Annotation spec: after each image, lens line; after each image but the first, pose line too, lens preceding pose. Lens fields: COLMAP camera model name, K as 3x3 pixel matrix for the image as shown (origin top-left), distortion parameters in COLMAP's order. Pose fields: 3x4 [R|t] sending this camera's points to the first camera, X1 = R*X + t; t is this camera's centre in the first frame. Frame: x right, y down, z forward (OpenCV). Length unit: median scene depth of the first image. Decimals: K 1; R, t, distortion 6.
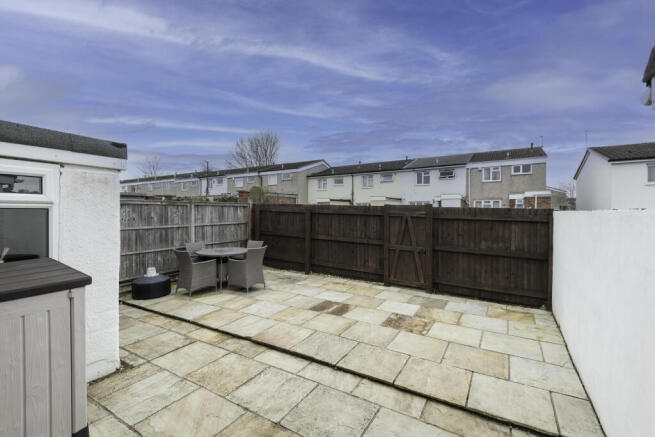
lens RADIAL K [[291.6, 0, 327.5], [0, 291.6, 218.5], [0, 0, 1]] dist [0.002103, 0.000010]
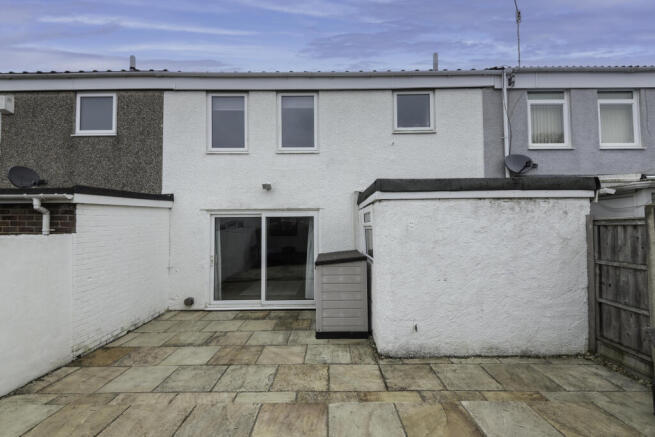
lens RADIAL K [[291.6, 0, 327.5], [0, 291.6, 218.5], [0, 0, 1]] dist [0.002103, 0.000010]
pose [[-0.855635, -0.011264, -0.517457, 0.097676], [-0.003650, 0.999870, -0.015730, -0.038495], [0.517567, -0.011570, -0.855564, 1.245547]]
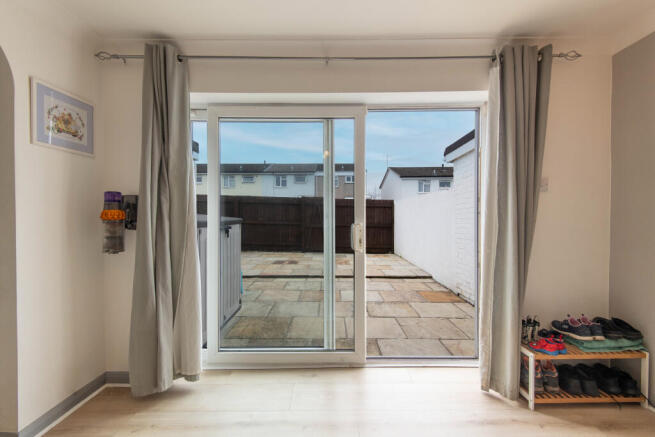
lens RADIAL K [[291.6, 0, 327.5], [0, 291.6, 218.5], [0, 0, 1]] dist [0.002103, 0.000010]
pose [[0.853113, -0.008565, 0.521656, -0.566777], [0.014546, 0.999867, -0.007373, 0.094117], [-0.521524, 0.013878, 0.853124, -0.377311]]
